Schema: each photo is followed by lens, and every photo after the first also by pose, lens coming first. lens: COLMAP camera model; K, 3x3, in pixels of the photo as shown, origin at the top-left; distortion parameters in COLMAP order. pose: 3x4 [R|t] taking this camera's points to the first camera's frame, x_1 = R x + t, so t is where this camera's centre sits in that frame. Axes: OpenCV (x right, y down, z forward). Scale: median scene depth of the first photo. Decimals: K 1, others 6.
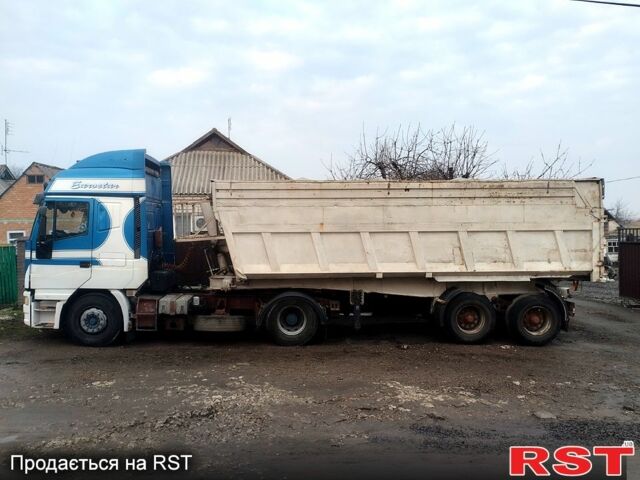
lens RADIAL K [[534.7, 0, 318.5], [0, 534.7, 239.5], [0, 0, 1]] dist [0.066753, -0.010967]
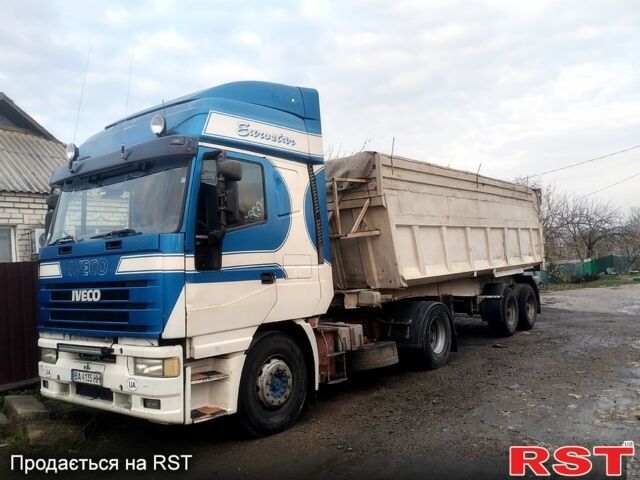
lens RADIAL K [[534.7, 0, 317.4], [0, 534.7, 233.9], [0, 0, 1]] dist [0.066753, -0.010967]
pose [[0.655221, 0.003702, 0.755428, -0.789095], [0.069672, 0.995430, -0.065308, 0.040415], [-0.752217, 0.095423, 0.651969, 0.604111]]
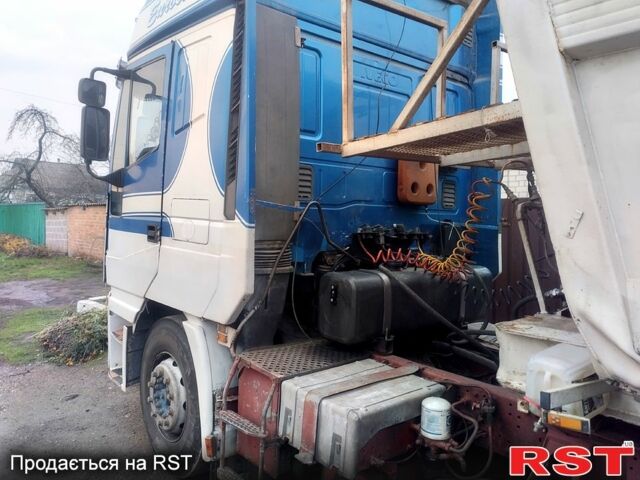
lens RADIAL K [[534.7, 0, 319.1], [0, 534.7, 235.0], [0, 0, 1]] dist [0.066753, -0.010967]
pose [[0.594062, 0.036312, -0.803599, -0.080243], [-0.038010, 0.999132, 0.017049, 0.036651], [0.803521, 0.020417, 0.594927, 0.864675]]
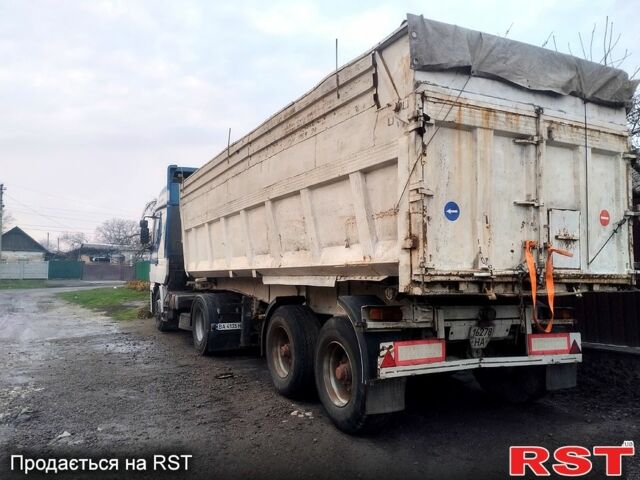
lens RADIAL K [[534.7, 0, 321.8], [0, 534.7, 241.0], [0, 0, 1]] dist [0.066753, -0.010967]
pose [[0.405996, -0.055216, -0.912205, 0.863401], [-0.003102, 0.998084, -0.061794, 0.068357], [0.913870, 0.027918, 0.405047, 0.829131]]
